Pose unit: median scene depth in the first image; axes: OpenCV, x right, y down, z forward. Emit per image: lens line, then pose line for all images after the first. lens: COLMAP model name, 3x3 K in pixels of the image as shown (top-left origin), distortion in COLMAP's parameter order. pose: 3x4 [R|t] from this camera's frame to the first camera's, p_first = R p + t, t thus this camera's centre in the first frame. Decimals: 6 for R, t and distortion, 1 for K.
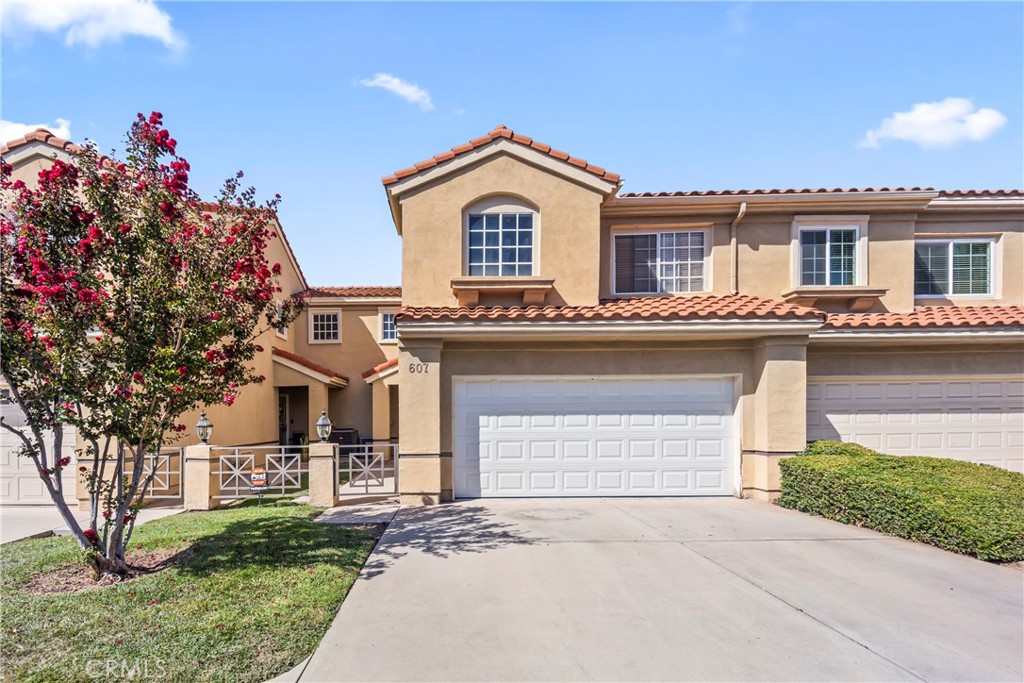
lens RADIAL K [[393.7, 0, 511.2], [0, 393.7, 353.0], [0, 0, 1]] dist [0.009837, -0.000019]
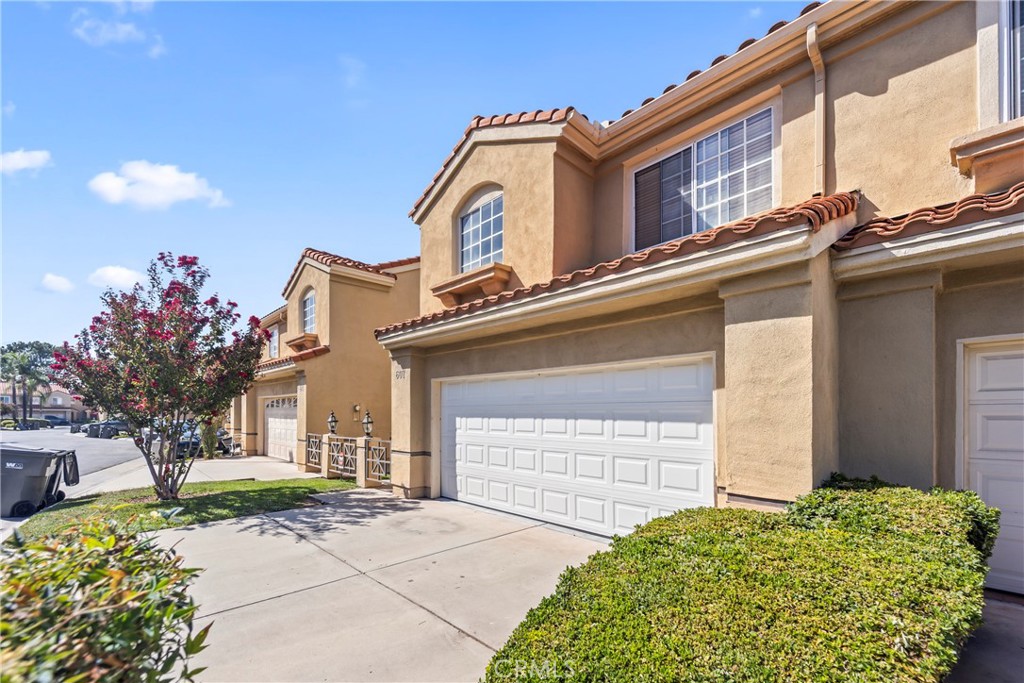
lens RADIAL K [[411.2, 0, 512.0], [0, 411.2, 341.5], [0, 0, 1]] dist [0.001545, -0.000272]
pose [[0.709468, -0.112197, -0.695750, 0.715656], [0.109164, 0.992826, -0.048787, 0.031512], [0.696232, -0.041338, 0.716626, 0.333136]]
